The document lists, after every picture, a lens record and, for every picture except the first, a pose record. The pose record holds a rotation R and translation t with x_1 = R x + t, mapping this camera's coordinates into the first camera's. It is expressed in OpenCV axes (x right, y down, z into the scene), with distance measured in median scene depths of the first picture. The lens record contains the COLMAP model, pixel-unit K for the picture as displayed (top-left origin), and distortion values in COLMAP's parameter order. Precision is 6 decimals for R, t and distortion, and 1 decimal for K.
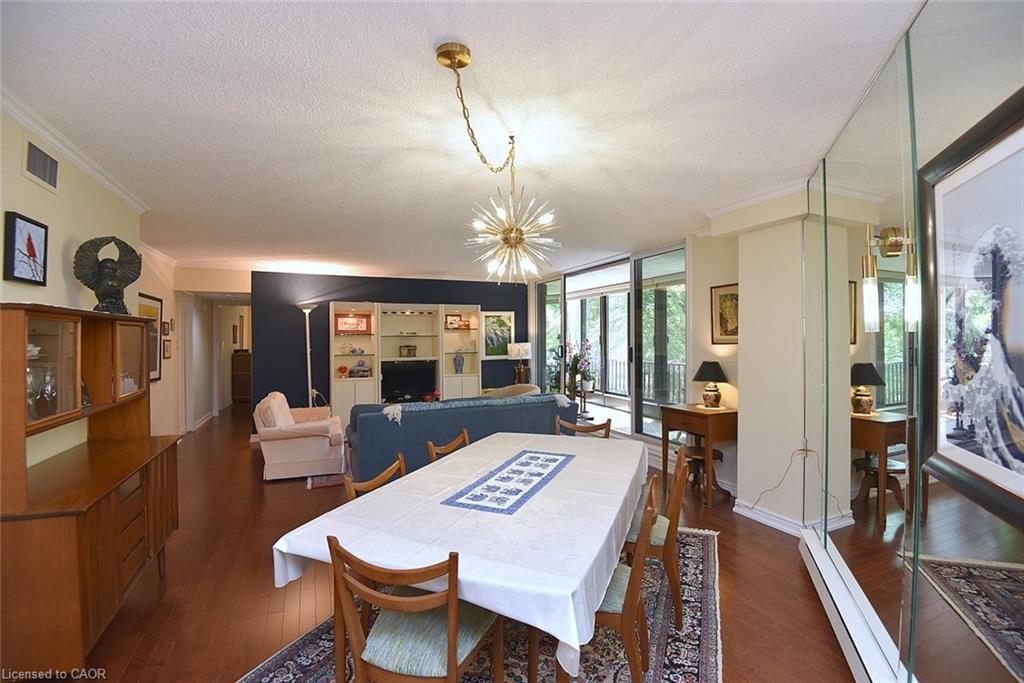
lens RADIAL K [[469.4, 0, 515.4], [0, 469.4, 339.4], [0, 0, 1]] dist [-0.045377, -0.001577]
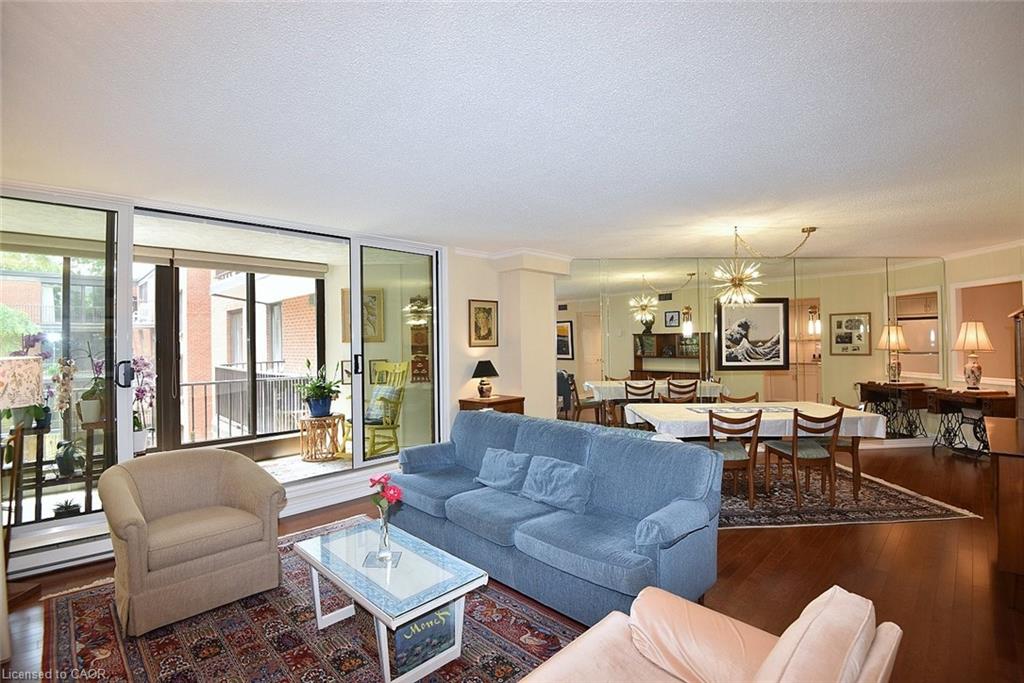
lens RADIAL K [[469.4, 0, 514.3], [0, 469.4, 339.6], [0, 0, 1]] dist [-0.045377, -0.001577]
pose [[-0.361517, 0.016307, 0.932223, -0.427517], [0.016250, 0.999805, -0.011187, 0.003591], [-0.932224, 0.011105, -0.361711, 0.763146]]
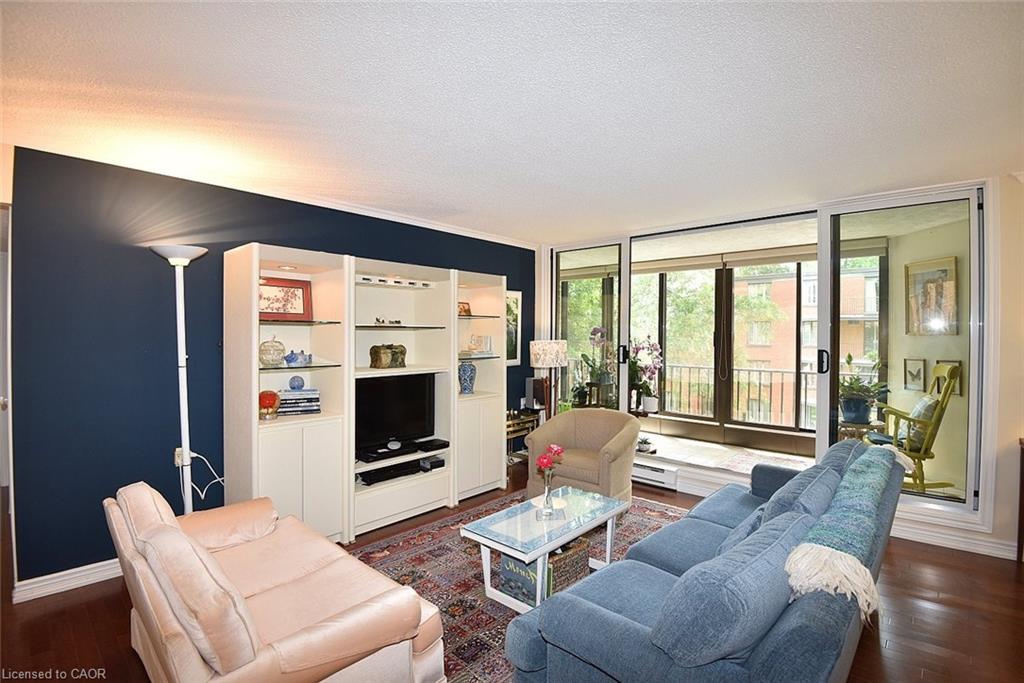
lens RADIAL K [[469.4, 0, 511.1], [0, 469.4, 335.7], [0, 0, 1]] dist [-0.045377, -0.001577]
pose [[0.920703, 0.007540, 0.390191, -0.318314], [-0.008000, 0.999968, -0.000446, 0.001534], [-0.390182, -0.002711, 0.920734, 0.489549]]
